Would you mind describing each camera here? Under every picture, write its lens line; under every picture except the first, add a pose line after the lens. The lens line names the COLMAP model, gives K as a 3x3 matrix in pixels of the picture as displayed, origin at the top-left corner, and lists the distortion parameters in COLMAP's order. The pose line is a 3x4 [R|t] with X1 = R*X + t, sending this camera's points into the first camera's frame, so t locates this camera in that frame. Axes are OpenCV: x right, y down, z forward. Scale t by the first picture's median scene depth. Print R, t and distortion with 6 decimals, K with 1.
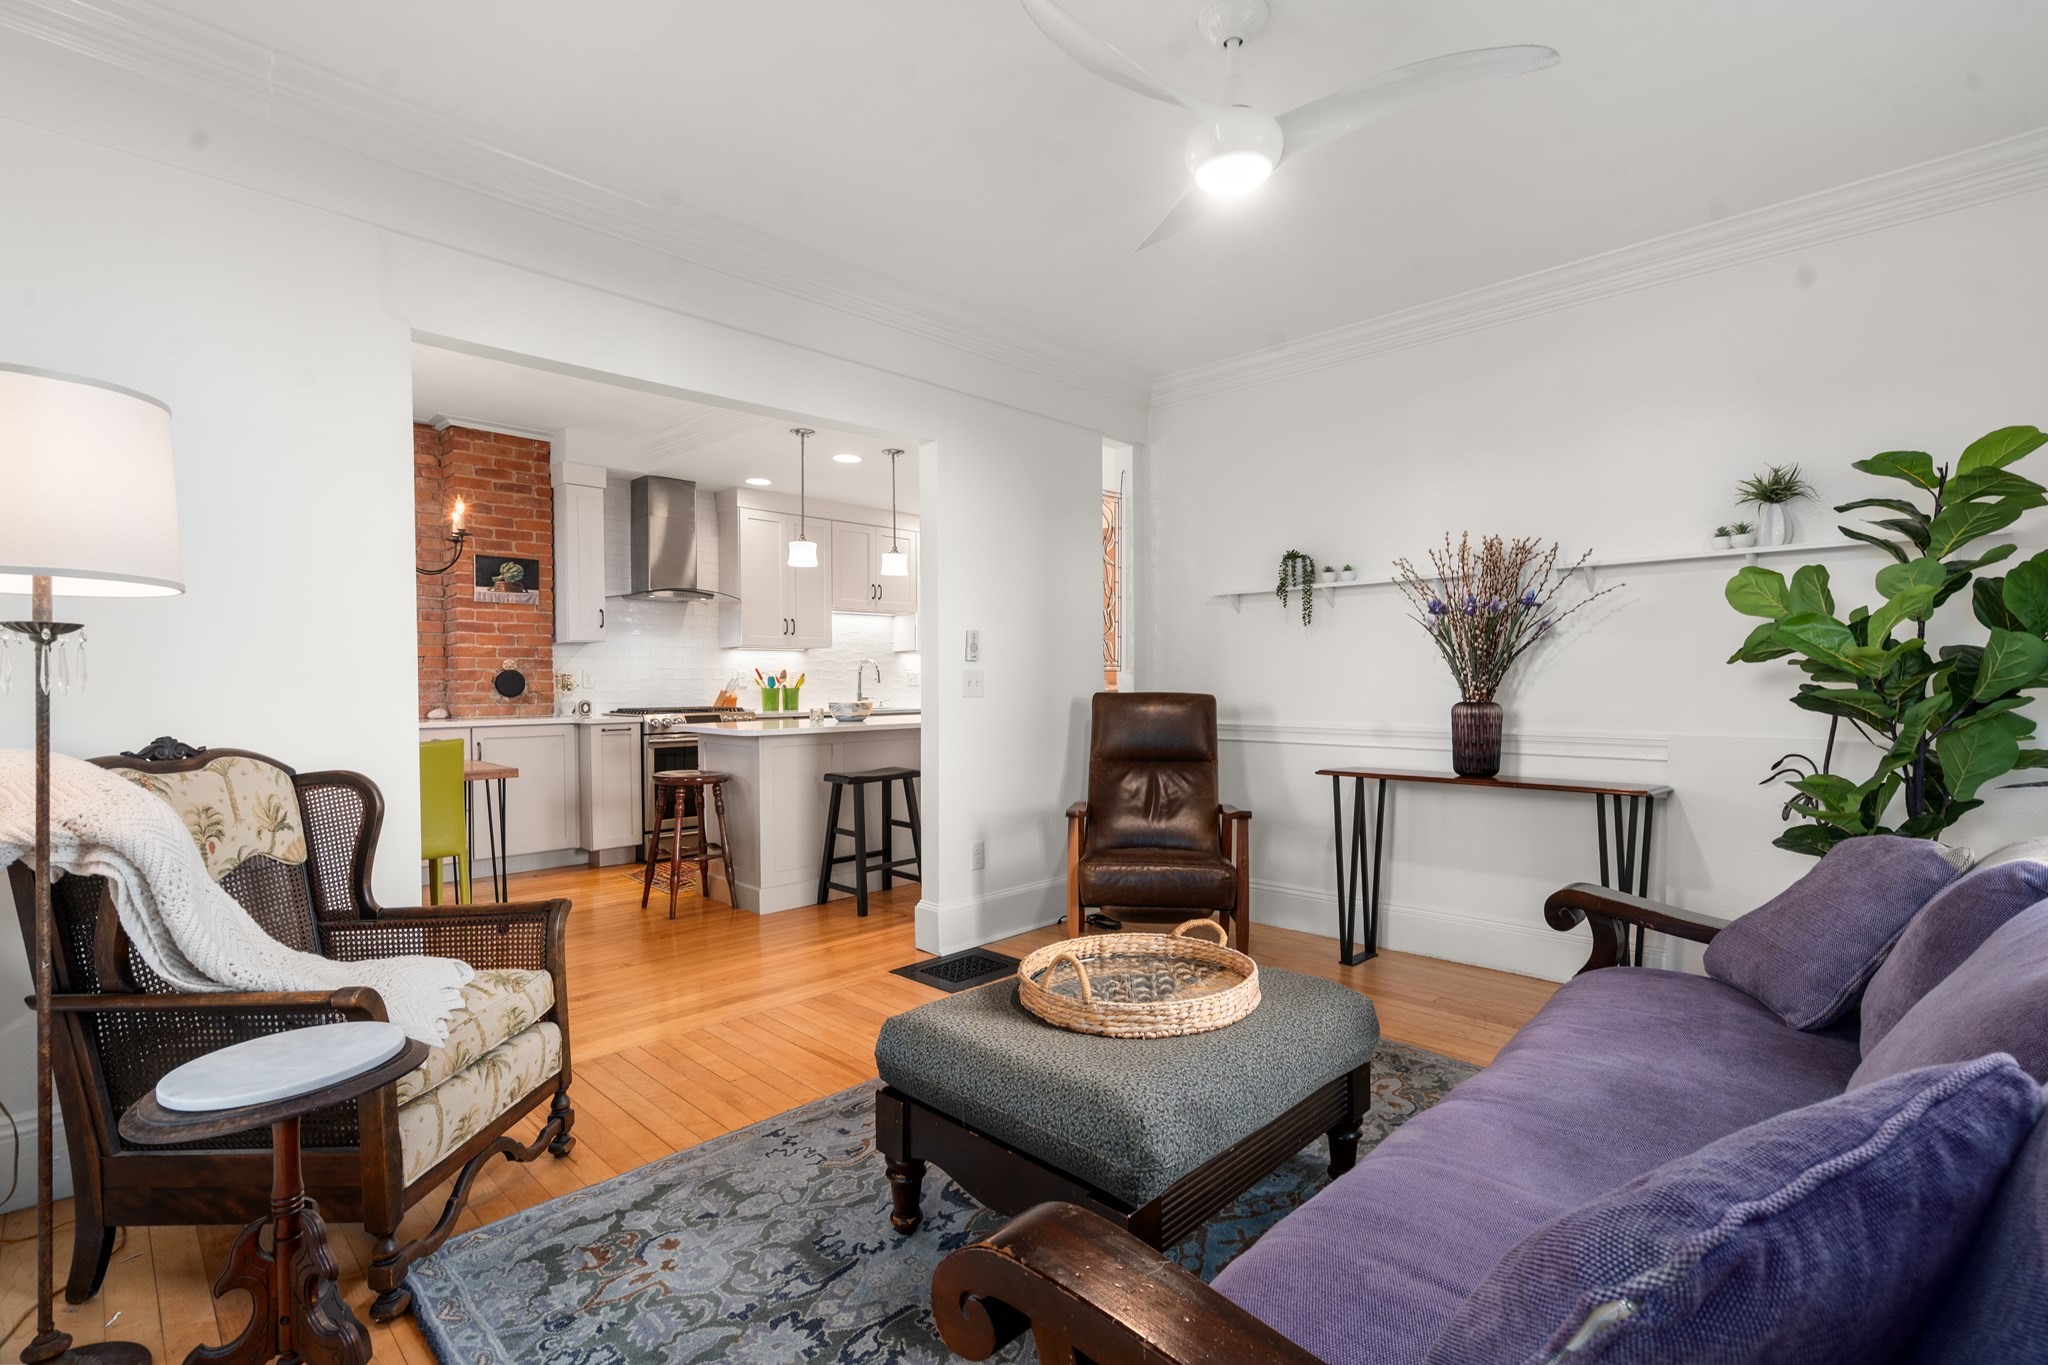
lens RADIAL K [[937.8, 0, 1027.7], [0, 937.8, 686.4], [0, 0, 1]] dist [-0.021907, -0.000065]
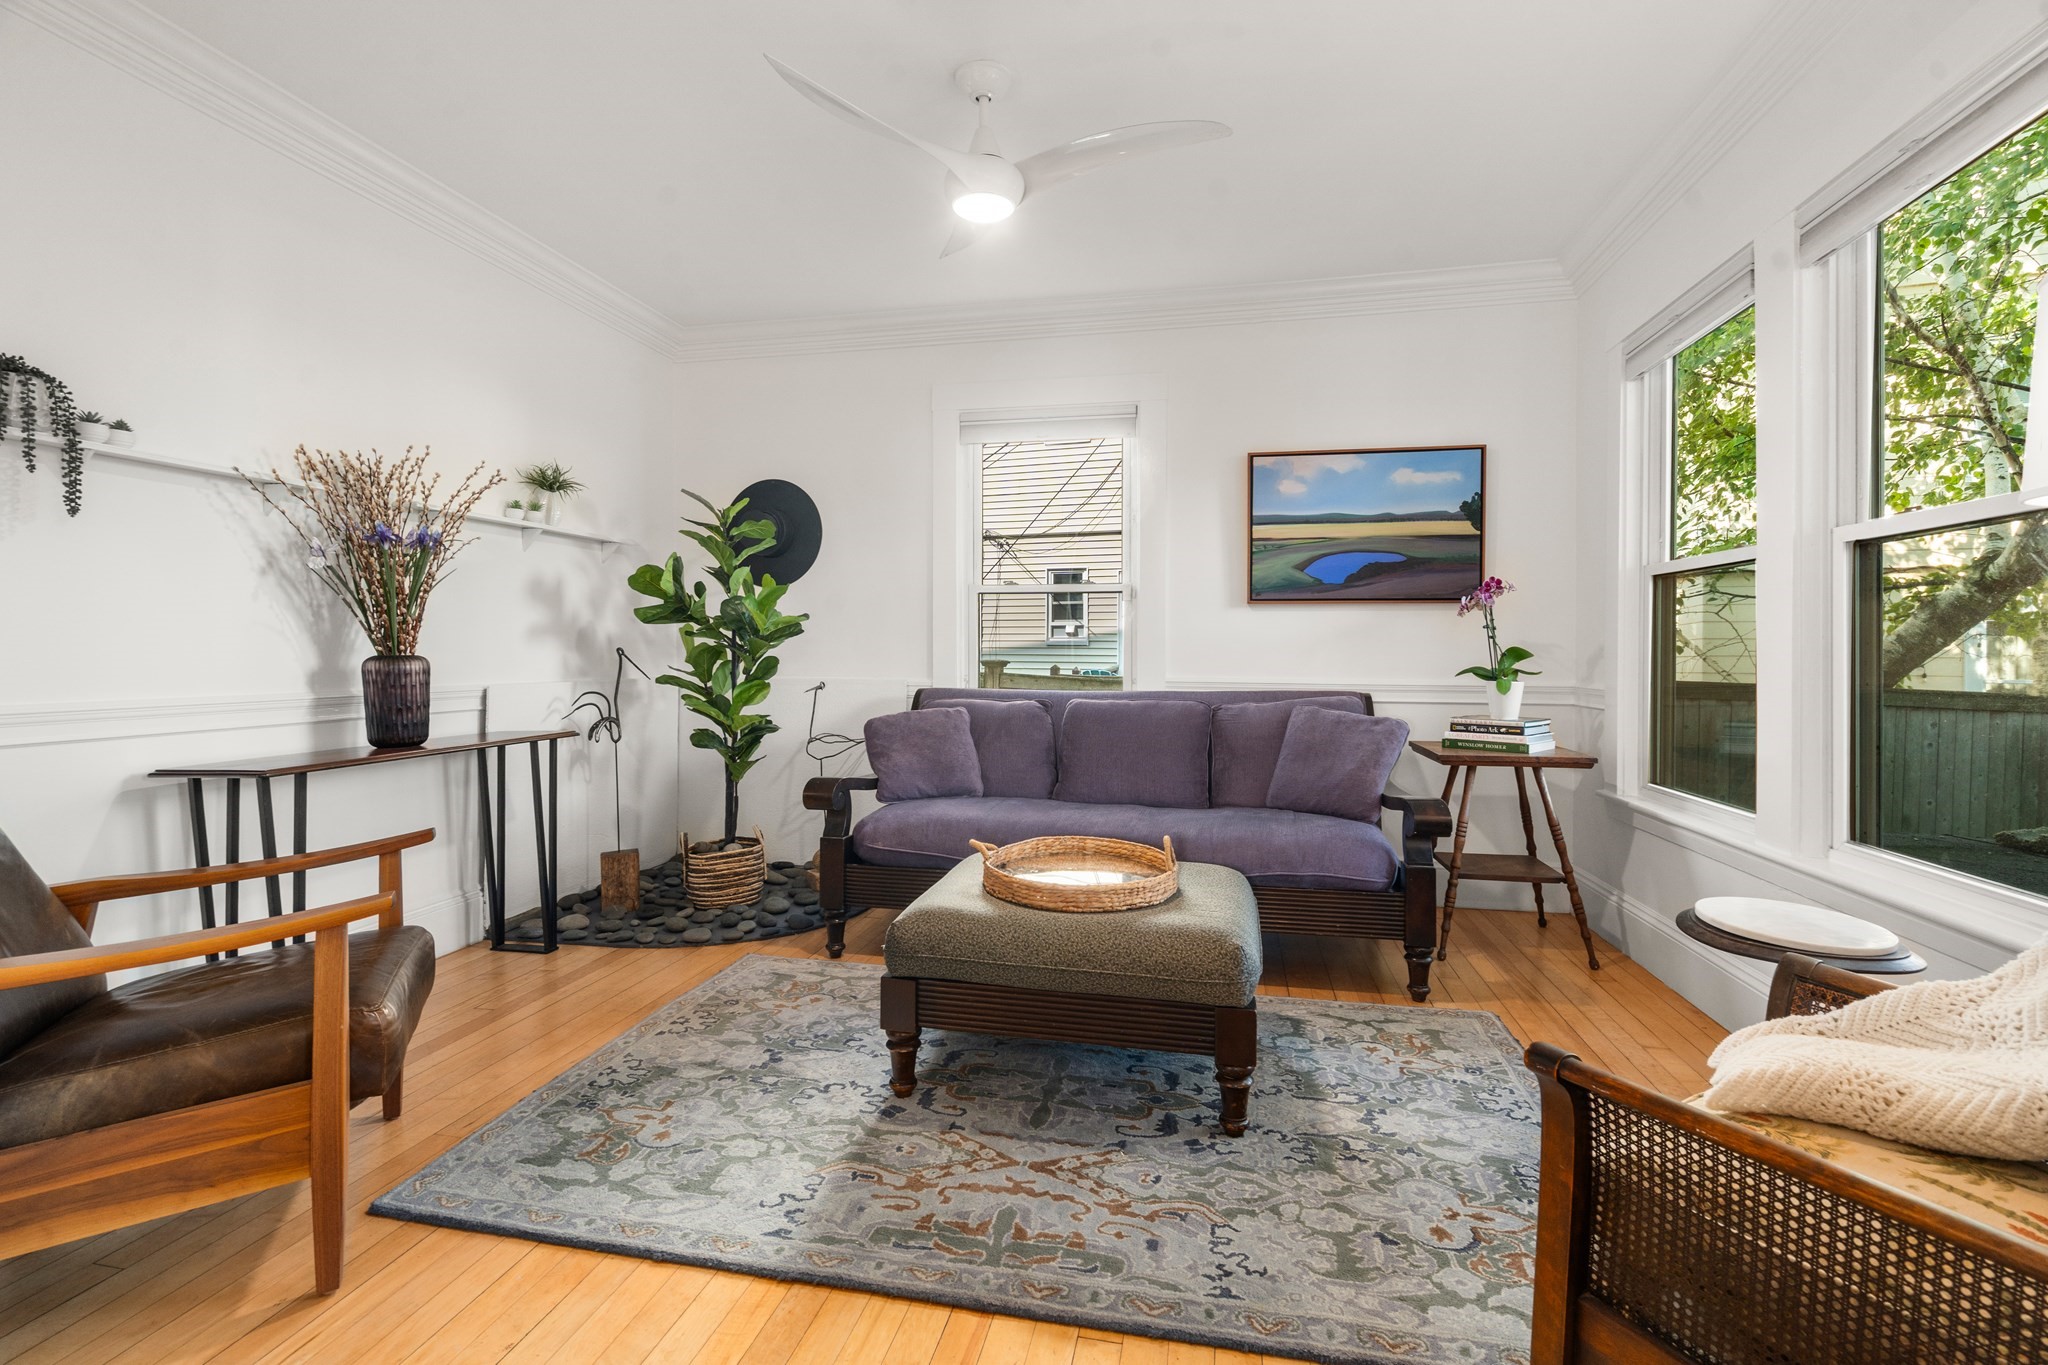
lens RADIAL K [[937.8, 0, 1016.1], [0, 937.8, 647.2], [0, 0, 1]] dist [-0.021907, -0.000065]
pose [[-0.532670, 0.004159, 0.846313, -0.883859], [-0.000581, 0.999986, -0.005280, 0.024332], [-0.846323, -0.003305, -0.532660, 1.735925]]
